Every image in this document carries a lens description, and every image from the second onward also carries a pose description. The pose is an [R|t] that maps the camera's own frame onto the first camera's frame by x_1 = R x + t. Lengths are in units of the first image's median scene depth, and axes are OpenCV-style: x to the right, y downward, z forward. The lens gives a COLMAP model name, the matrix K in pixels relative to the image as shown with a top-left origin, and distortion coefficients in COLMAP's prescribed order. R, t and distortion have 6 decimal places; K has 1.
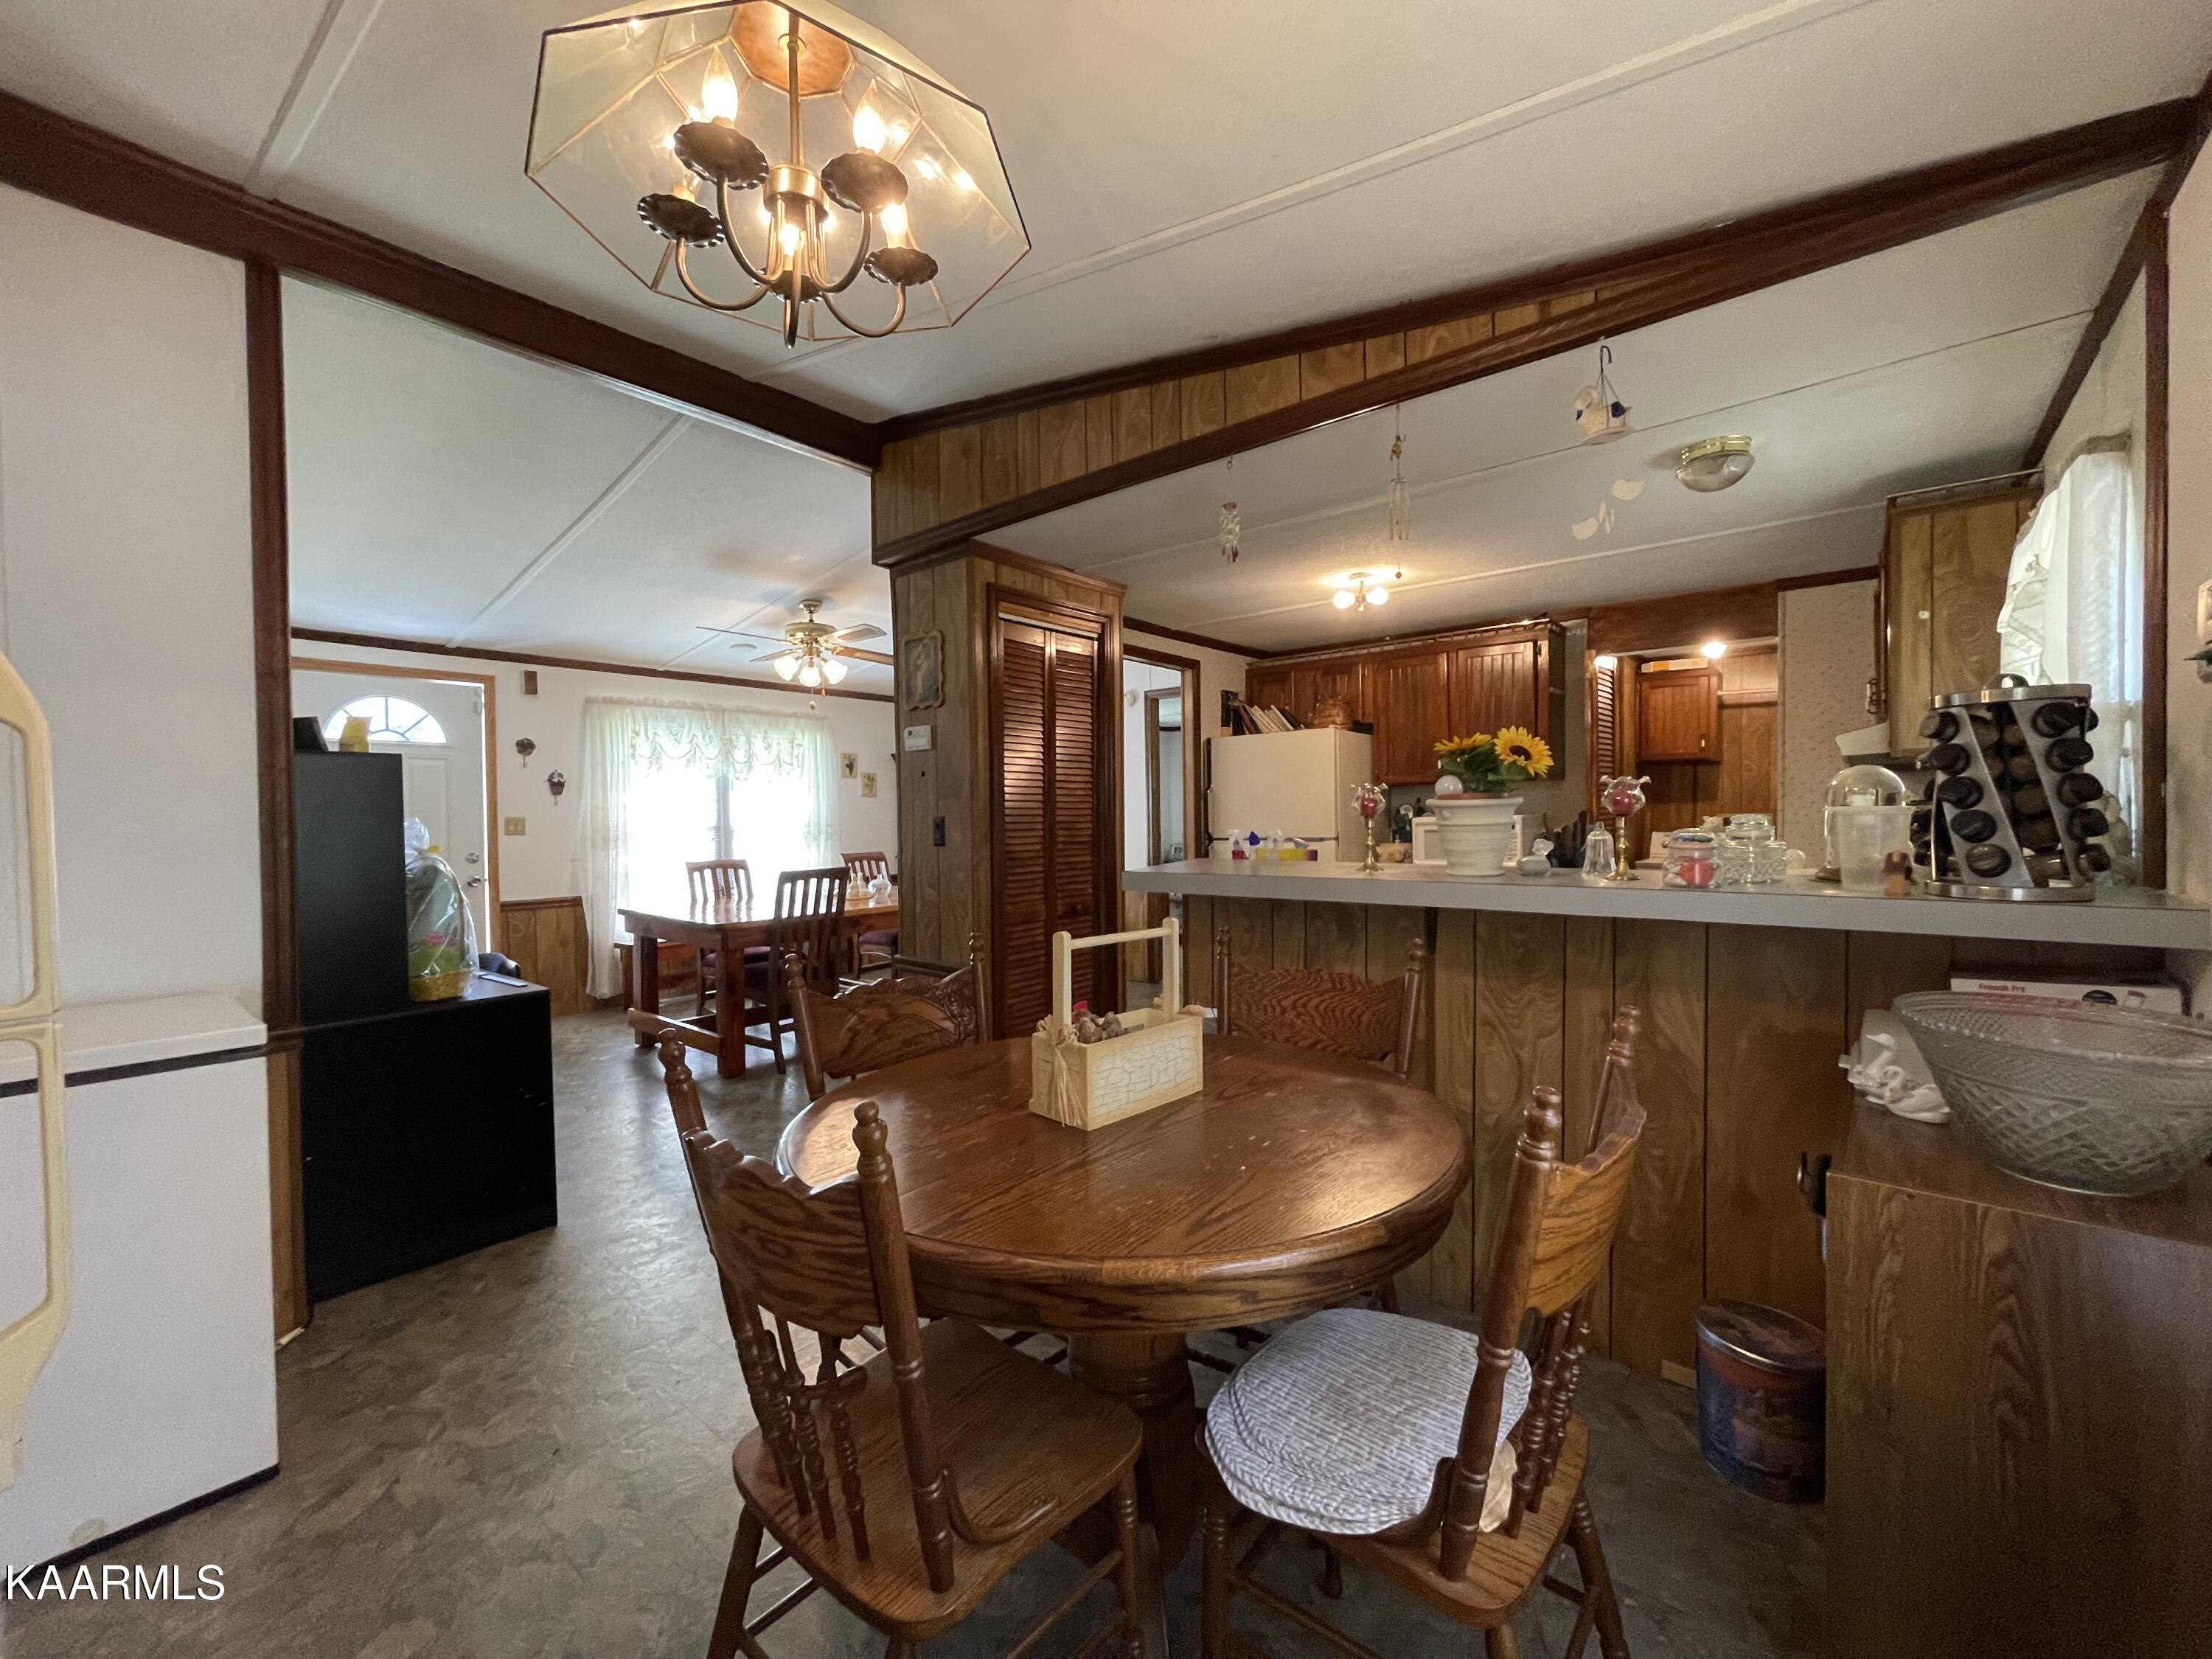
lens RADIAL K [[892.9, 0, 1094.1], [0, 892.9, 838.6], [0, 0, 1]] dist [-0.006593, 0.001362]
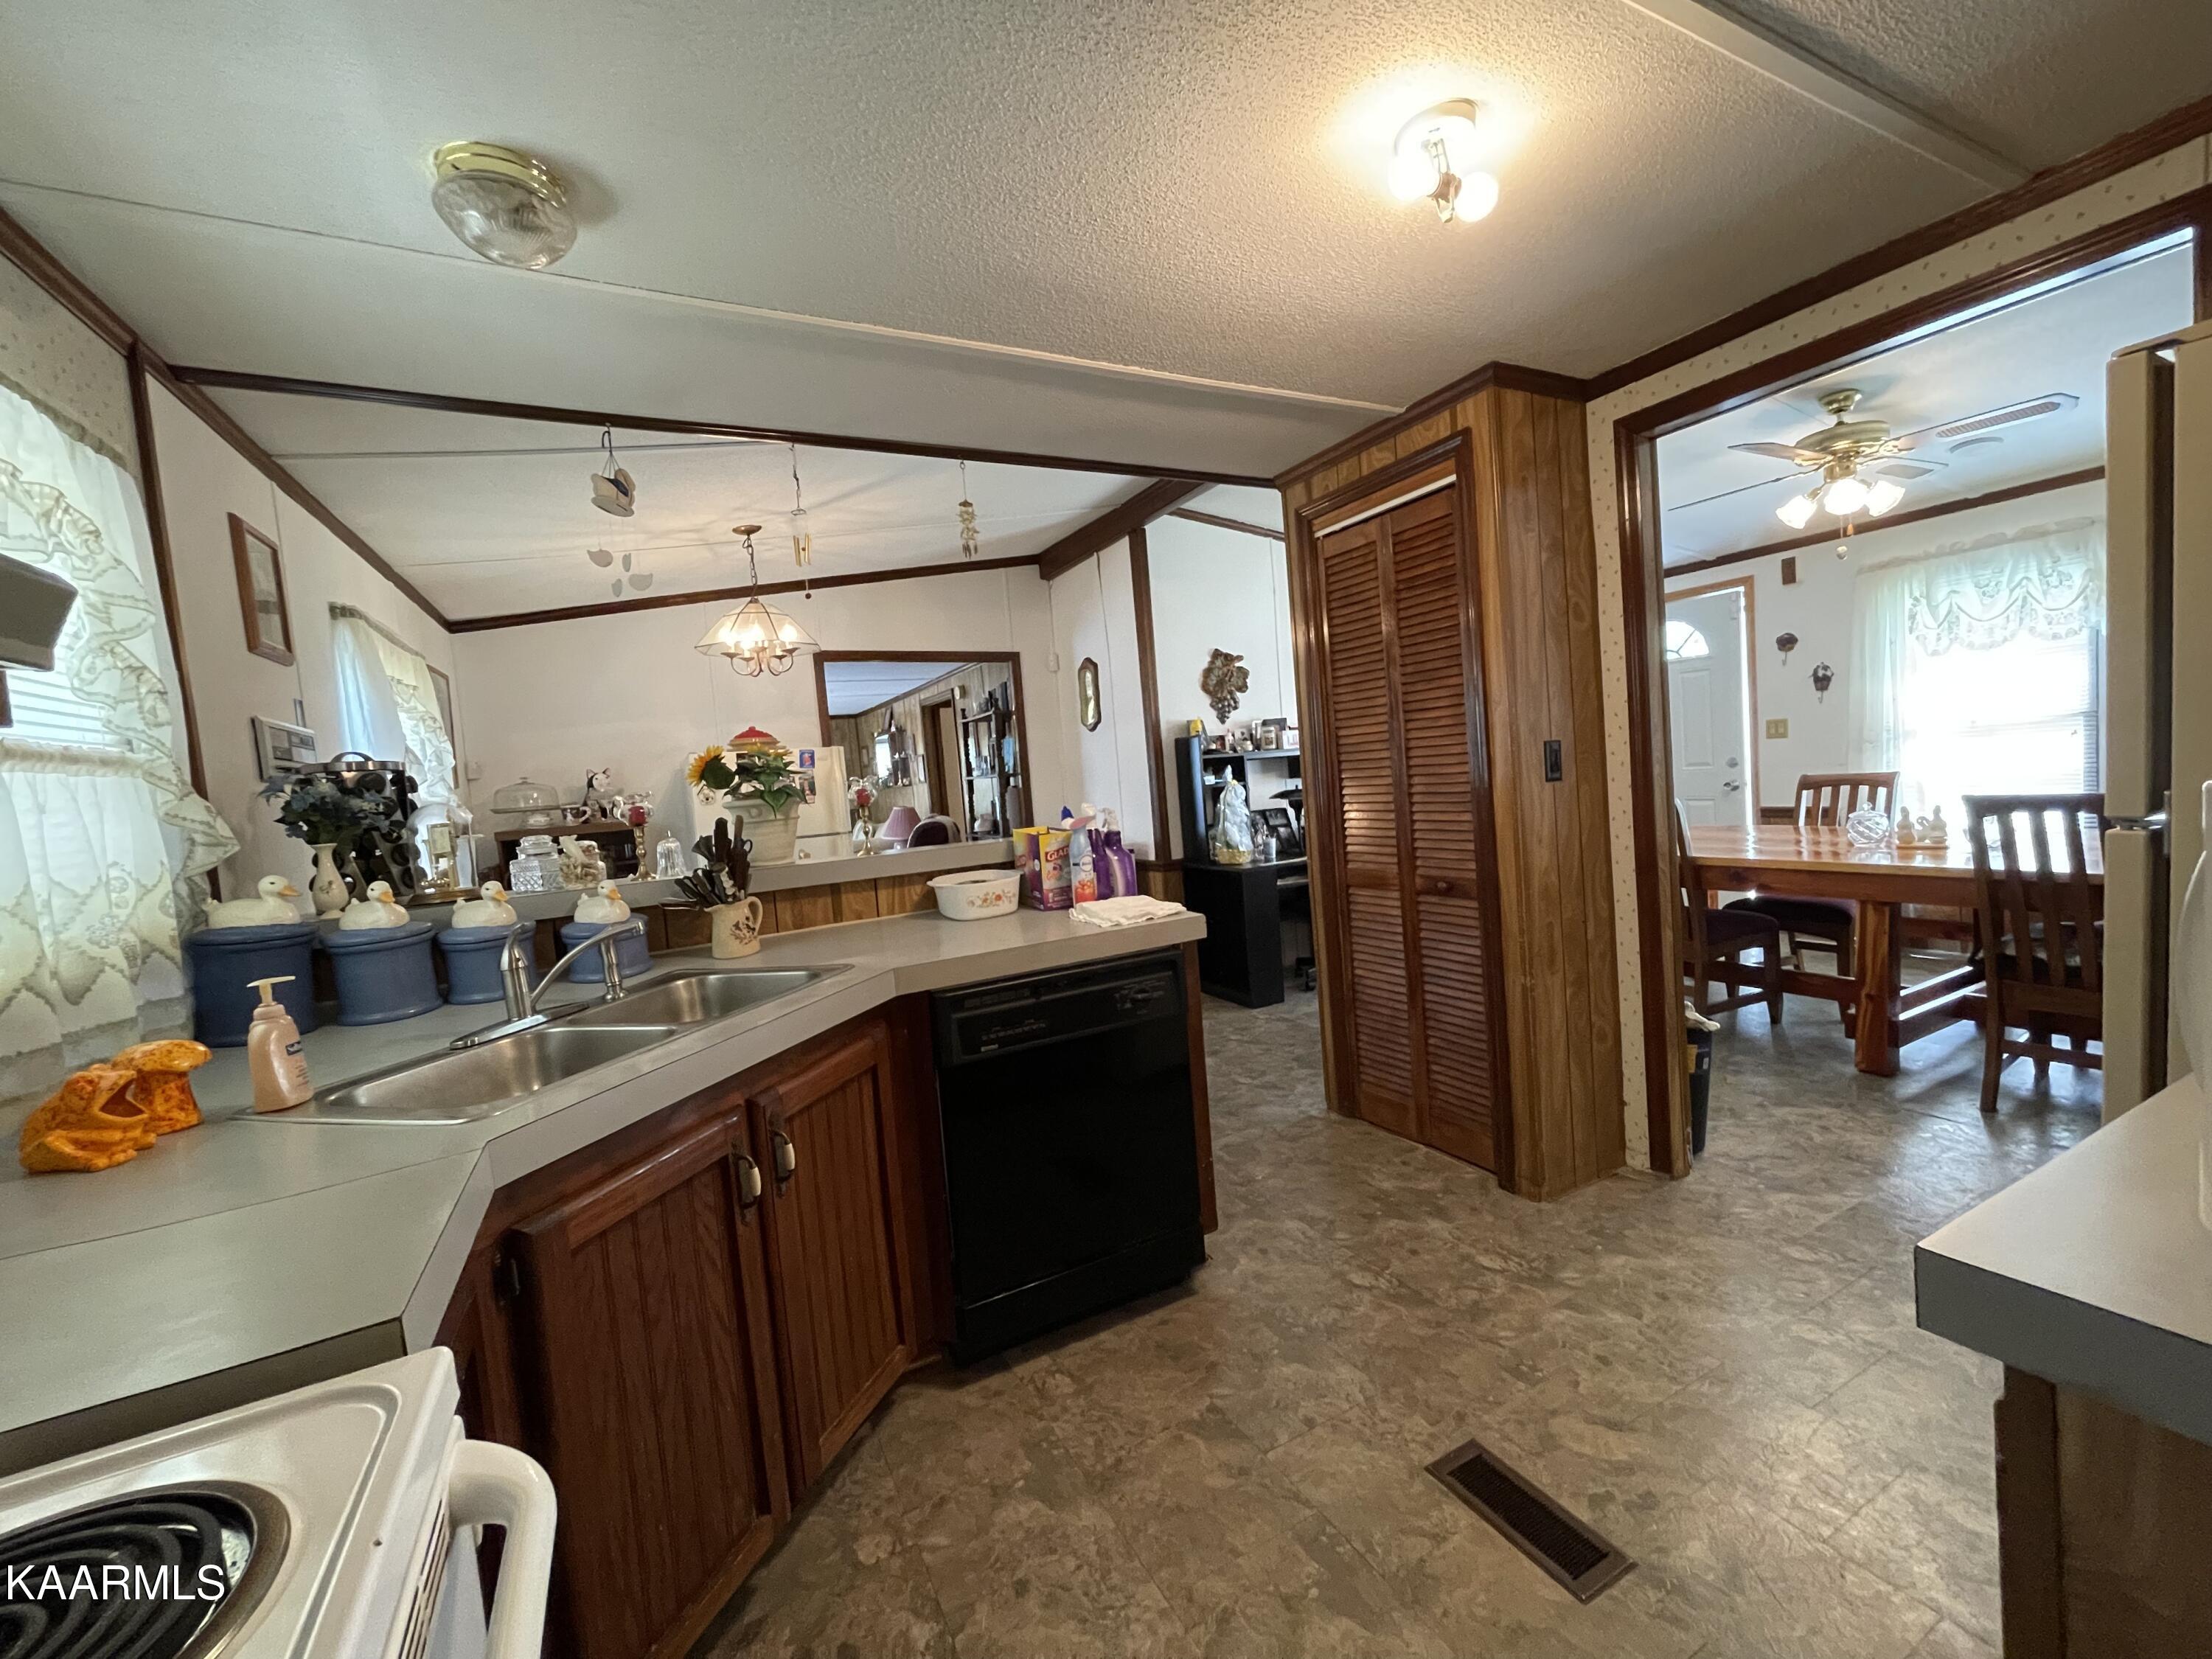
lens RADIAL K [[892.9, 0, 1104.1], [0, 892.9, 819.2], [0, 0, 1]] dist [-0.006593, 0.001362]
pose [[-0.381527, 0.090423, -0.919924, 0.479387], [0.053408, 0.995698, 0.075720, -0.026894], [0.922813, -0.020242, -0.384715, 0.670767]]
